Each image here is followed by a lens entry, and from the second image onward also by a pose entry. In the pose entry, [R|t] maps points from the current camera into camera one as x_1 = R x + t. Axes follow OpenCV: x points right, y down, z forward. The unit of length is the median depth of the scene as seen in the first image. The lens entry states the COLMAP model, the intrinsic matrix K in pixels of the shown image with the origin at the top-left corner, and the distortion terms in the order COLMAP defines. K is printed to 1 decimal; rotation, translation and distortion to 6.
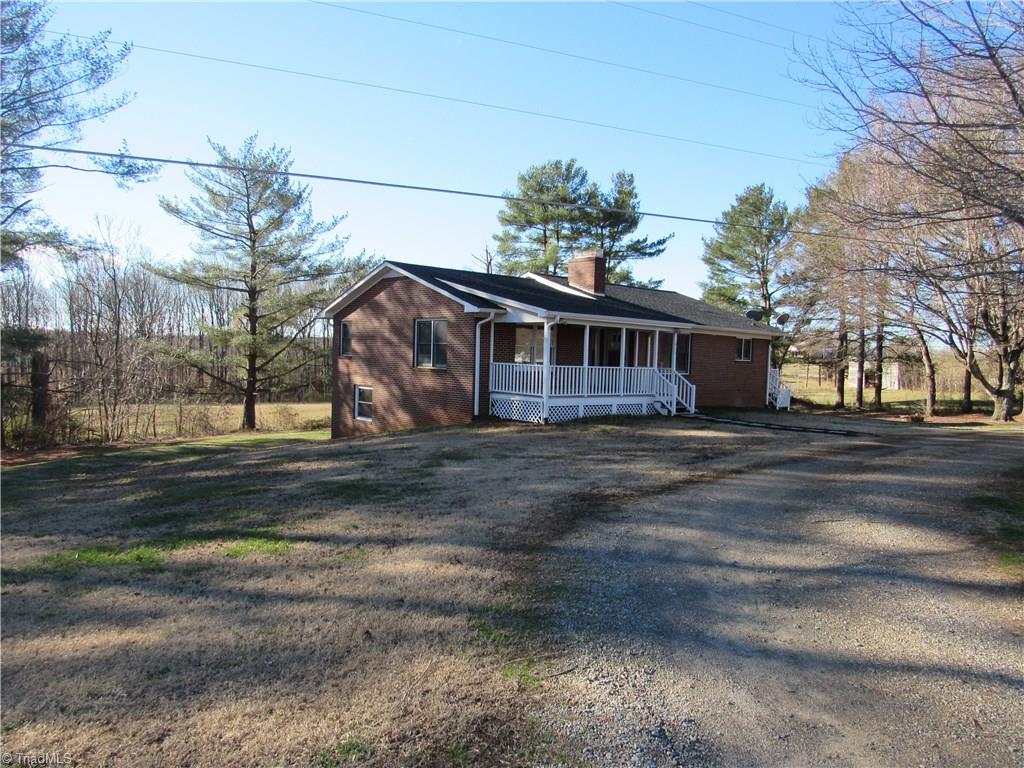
lens RADIAL K [[657.4, 0, 512.0], [0, 657.4, 384.0], [0, 0, 1]] dist [0.000819, 0.000377]
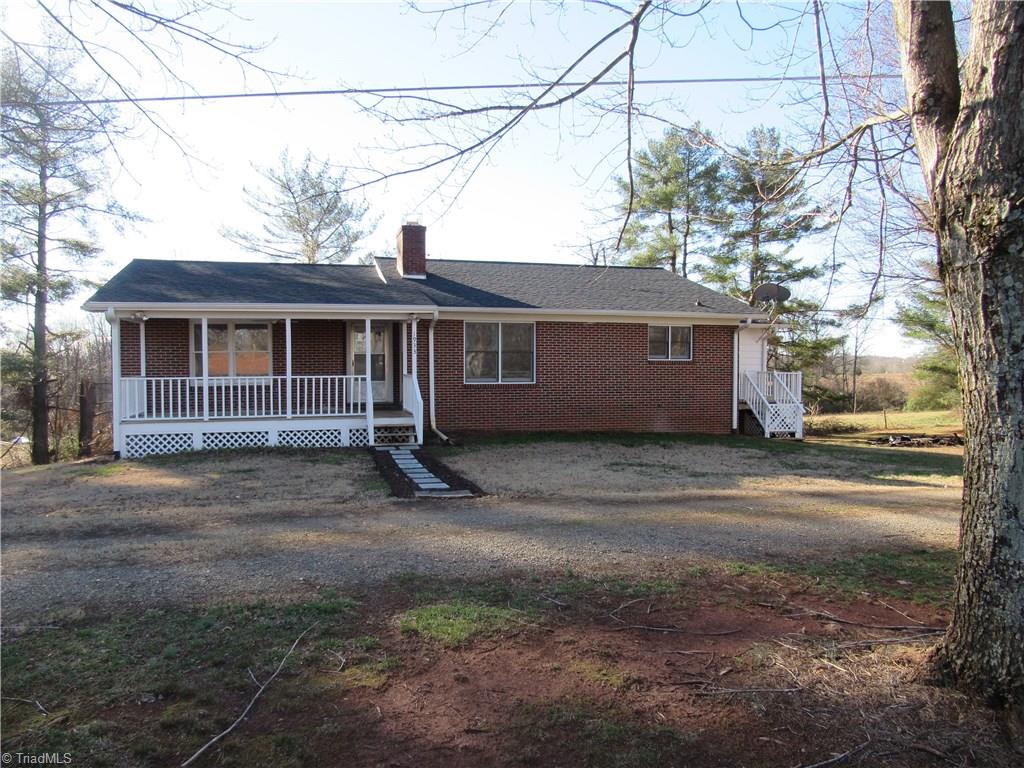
lens RADIAL K [[657.4, 0, 512.0], [0, 657.4, 384.0], [0, 0, 1]] dist [0.000819, 0.000377]
pose [[0.907875, -0.023334, -0.418590, 0.602595], [0.015571, 0.999638, -0.021953, 0.000812], [0.418951, 0.013412, 0.907910, 0.426971]]
